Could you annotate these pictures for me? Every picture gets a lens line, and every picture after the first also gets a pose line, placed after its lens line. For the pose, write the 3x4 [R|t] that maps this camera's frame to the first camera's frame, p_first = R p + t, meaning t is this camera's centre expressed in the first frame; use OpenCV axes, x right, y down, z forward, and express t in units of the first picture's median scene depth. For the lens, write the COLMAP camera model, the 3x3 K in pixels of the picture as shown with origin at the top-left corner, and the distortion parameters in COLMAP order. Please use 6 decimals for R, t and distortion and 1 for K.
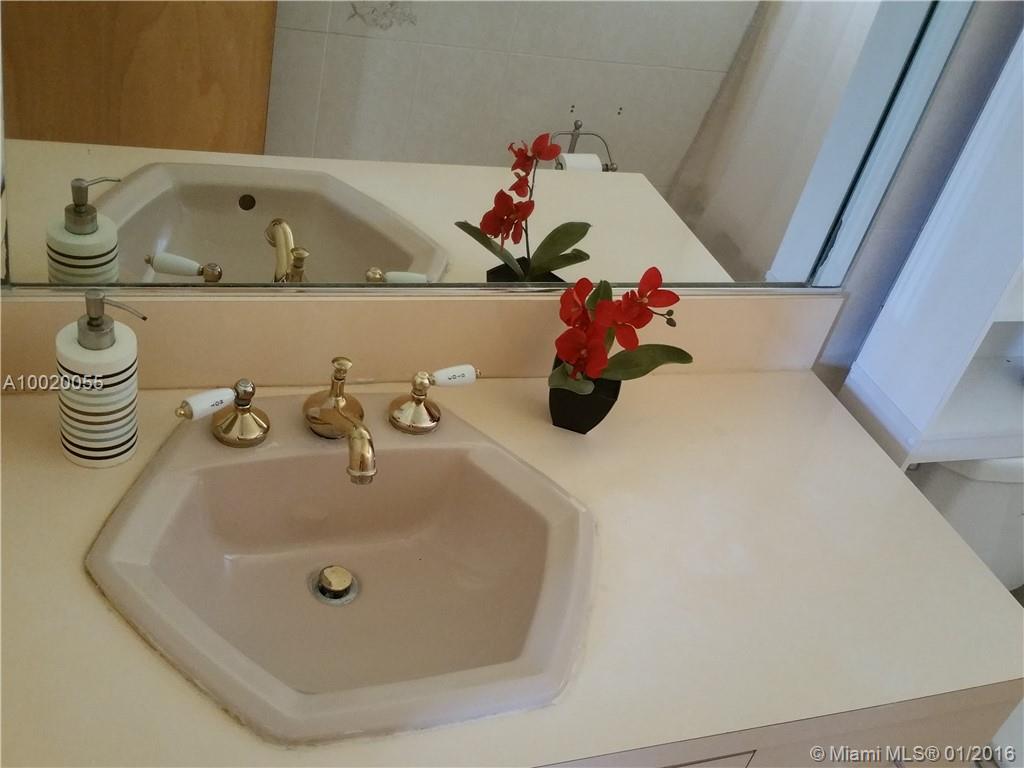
lens RADIAL K [[1101.6, 0, 499.0], [0, 1101.6, 402.1], [0, 0, 1]] dist [0.151436, -0.335150]
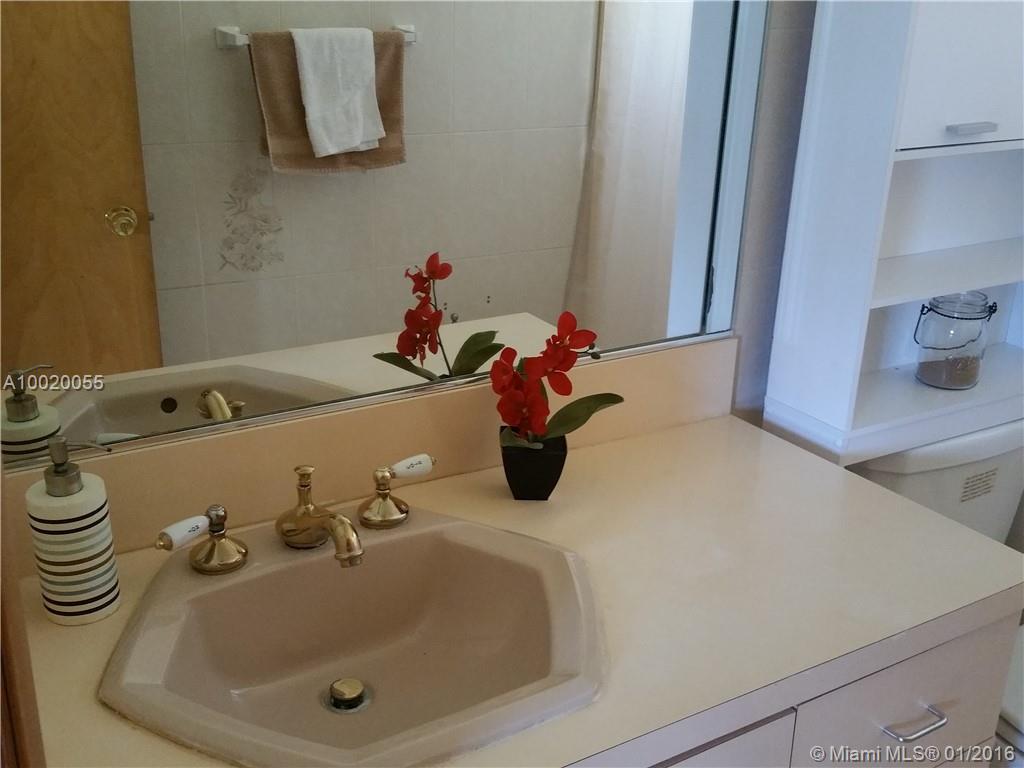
lens RADIAL K [[1105.9, 0, 511.4], [0, 1105.9, 404.8], [0, 0, 1]] dist [0.155376, -0.355580]
pose [[0.959909, -0.251437, 0.123913, -0.066173], [0.273826, 0.935651, -0.222659, 0.182580], [-0.059955, 0.247663, 0.966989, -0.029603]]
